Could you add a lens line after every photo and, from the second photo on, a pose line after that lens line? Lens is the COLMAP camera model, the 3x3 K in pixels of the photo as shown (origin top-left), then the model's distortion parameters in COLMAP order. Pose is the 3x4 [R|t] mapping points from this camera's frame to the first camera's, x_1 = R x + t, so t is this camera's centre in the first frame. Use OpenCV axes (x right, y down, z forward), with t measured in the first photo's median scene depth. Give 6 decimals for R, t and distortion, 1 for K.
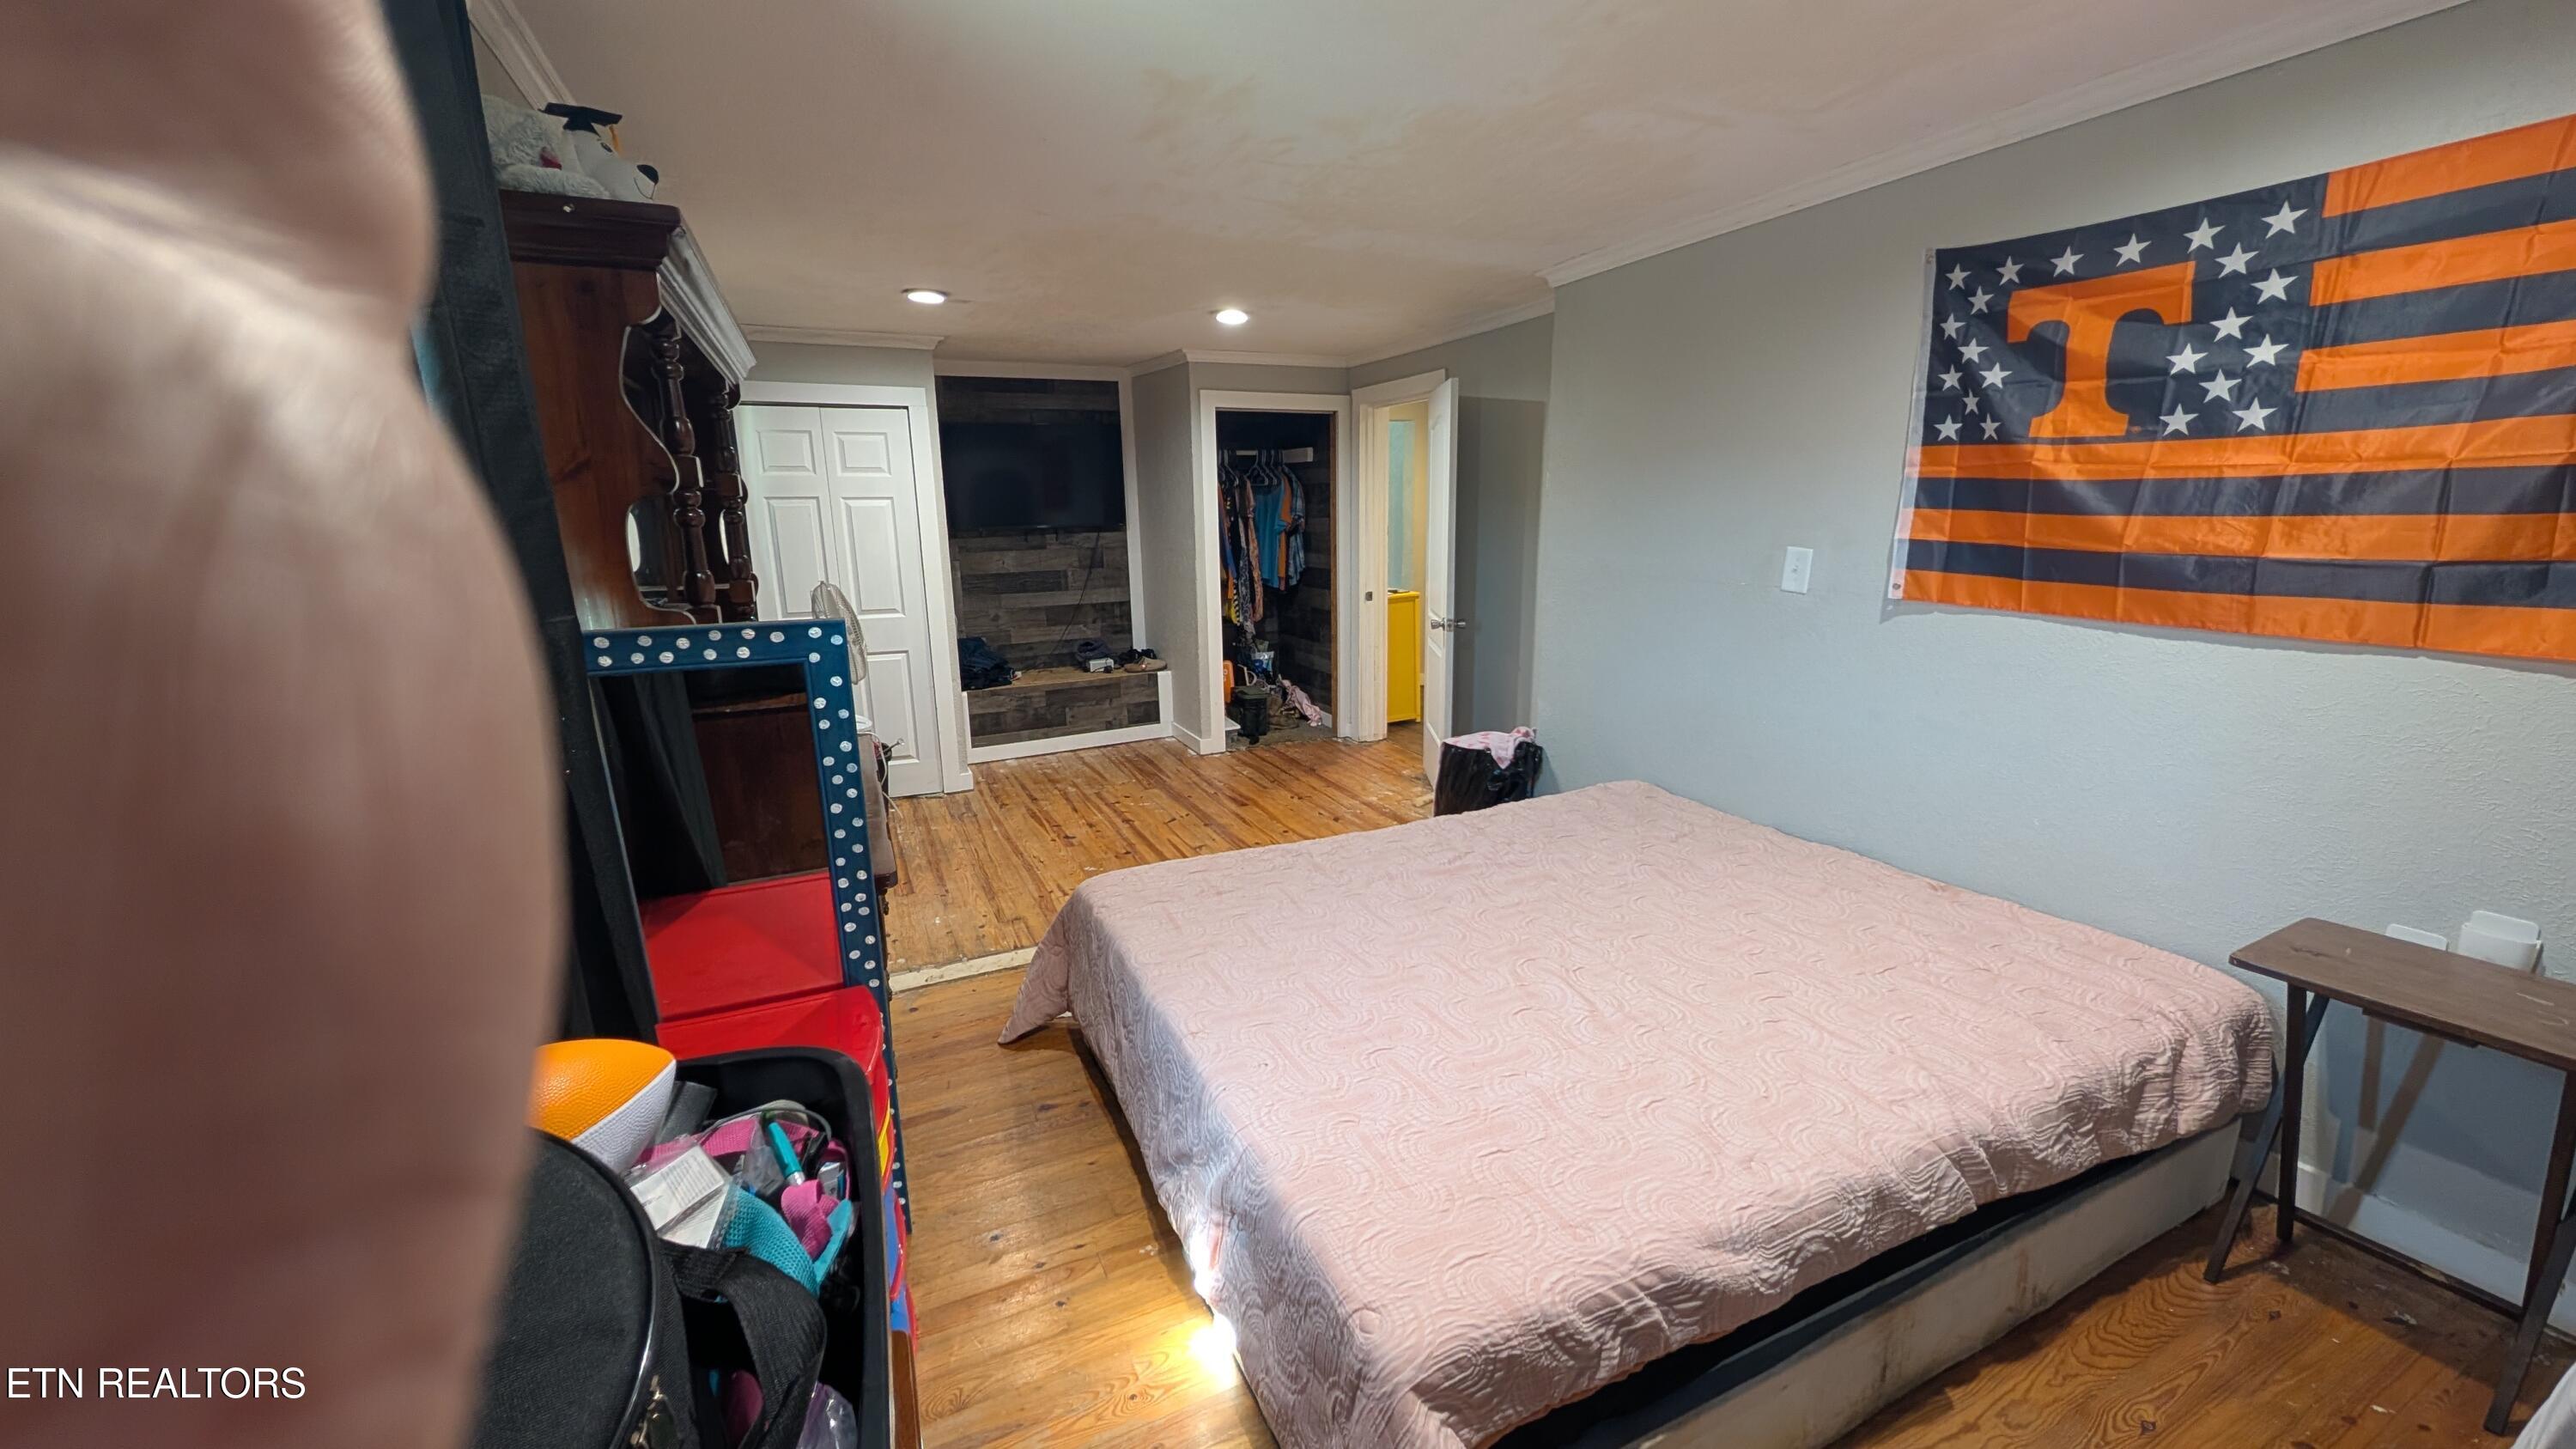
lens RADIAL K [[976.0, 0, 1281.2], [0, 976.0, 725.7], [0, 0, 1]] dist [-0.001377, 0.000685]
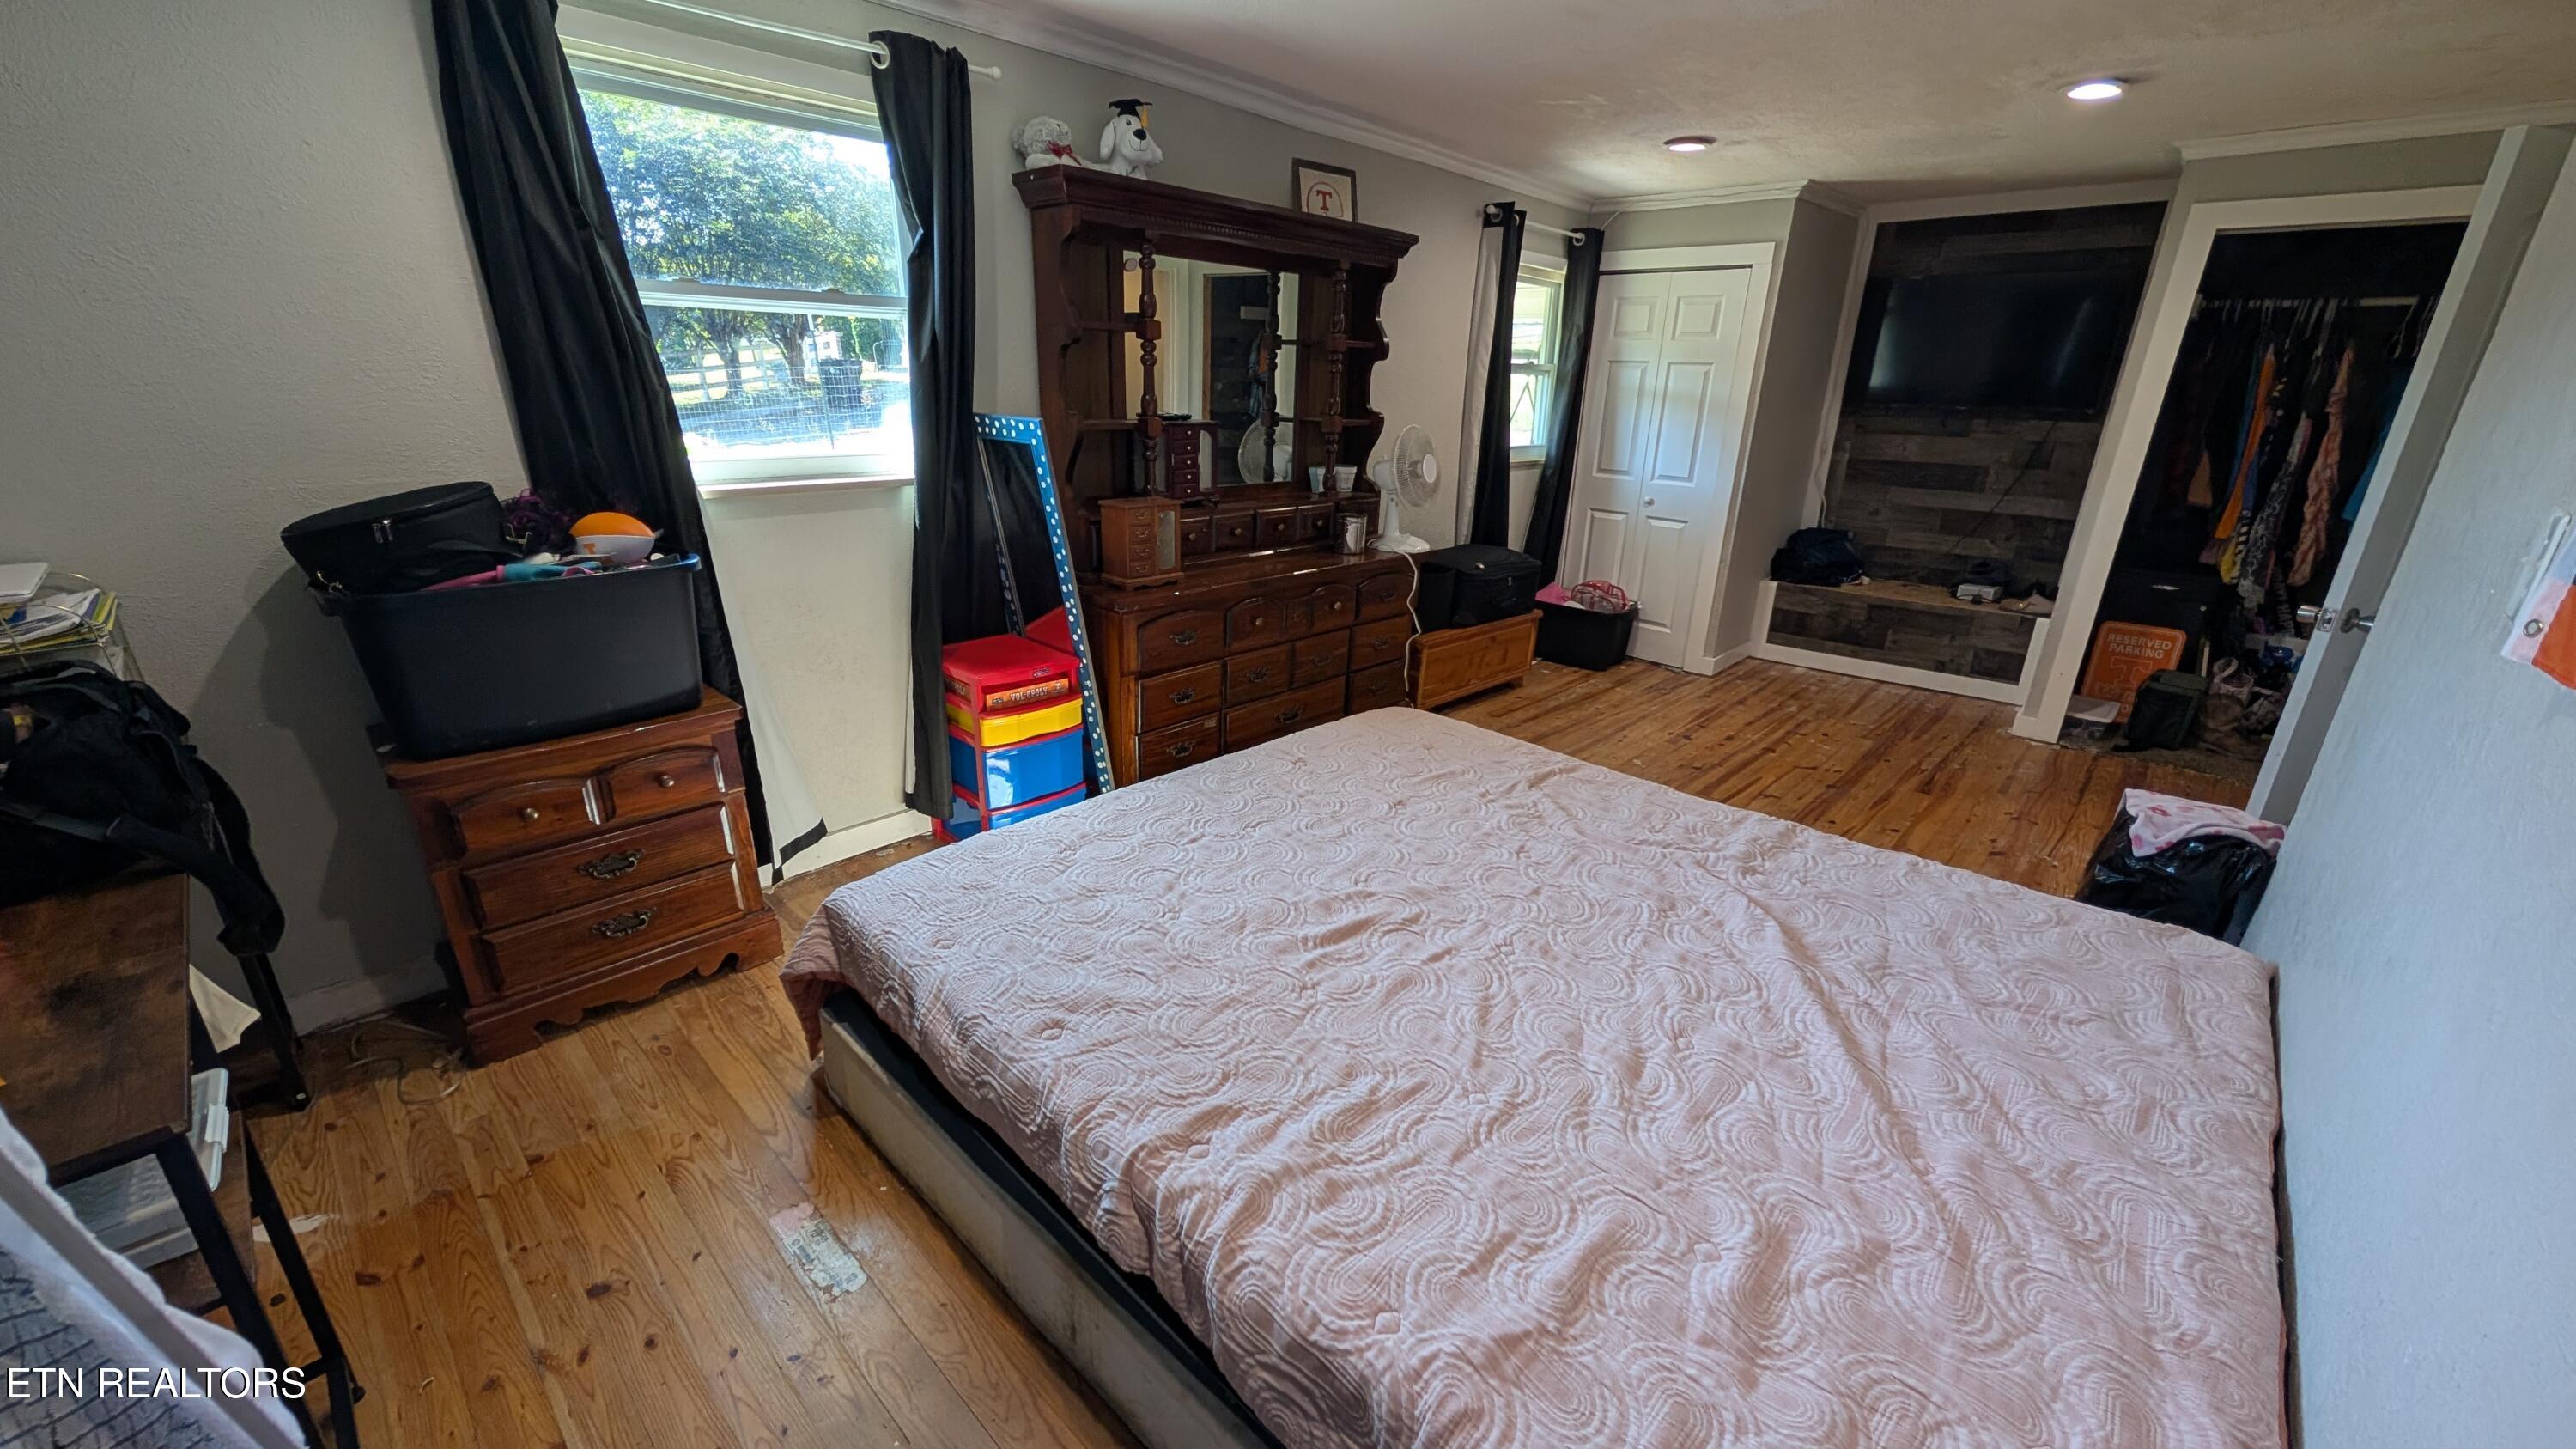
lens RADIAL K [[976.0, 0, 1296.2], [0, 976.0, 722.4], [0, 0, 1]] dist [-0.001377, 0.000685]
pose [[0.374497, 0.336851, -0.863877, 0.479611], [-0.236488, 0.935564, 0.262284, -0.060647], [0.896563, 0.106072, 0.430027, 0.270341]]
